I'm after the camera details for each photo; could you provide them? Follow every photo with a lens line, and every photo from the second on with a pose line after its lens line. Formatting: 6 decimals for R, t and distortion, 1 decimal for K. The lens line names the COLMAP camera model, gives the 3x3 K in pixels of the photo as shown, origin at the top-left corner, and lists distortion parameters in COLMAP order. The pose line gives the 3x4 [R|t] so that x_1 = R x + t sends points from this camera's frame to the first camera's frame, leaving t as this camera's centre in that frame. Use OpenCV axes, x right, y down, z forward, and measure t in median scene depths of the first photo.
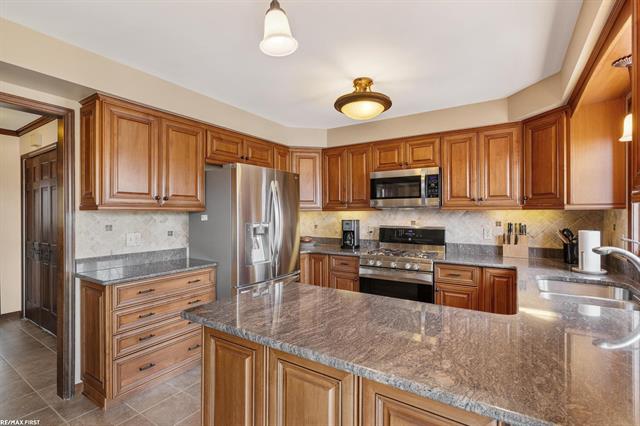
lens RADIAL K [[300.8, 0, 316.6], [0, 300.8, 213.6], [0, 0, 1]] dist [0.003480, 0.000291]
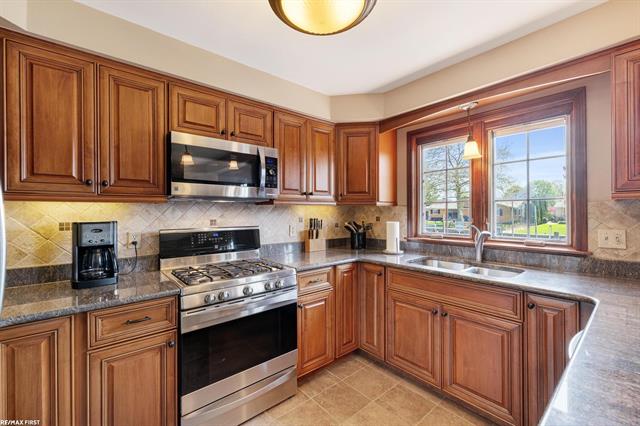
lens RADIAL K [[272.1, 0, 320.8], [0, 272.1, 209.0], [0, 0, 1]] dist [0.000039, -0.000214]
pose [[0.285385, 0.009901, 0.958362, -0.234232], [0.003850, 0.999927, -0.011477, 0.009396], [-0.958405, 0.006965, 0.285326, 0.676306]]
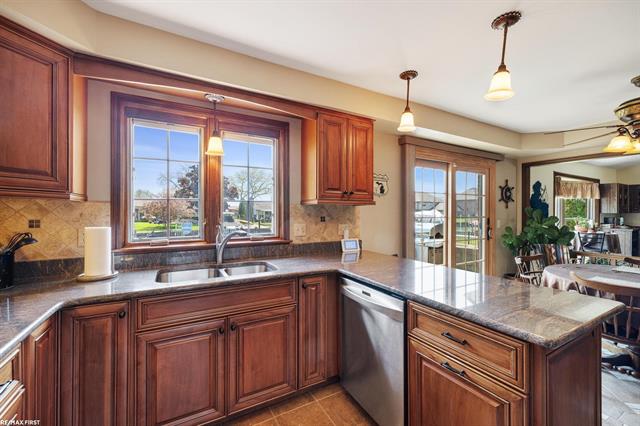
lens RADIAL K [[272.1, 0, 321.3], [0, 272.1, 211.0], [0, 0, 1]] dist [0.000039, -0.000214]
pose [[-0.891100, -0.003122, 0.453796, 0.016990], [-0.003112, 0.999995, 0.000769, 0.007081], [-0.453796, -0.000727, -0.891105, 0.971086]]
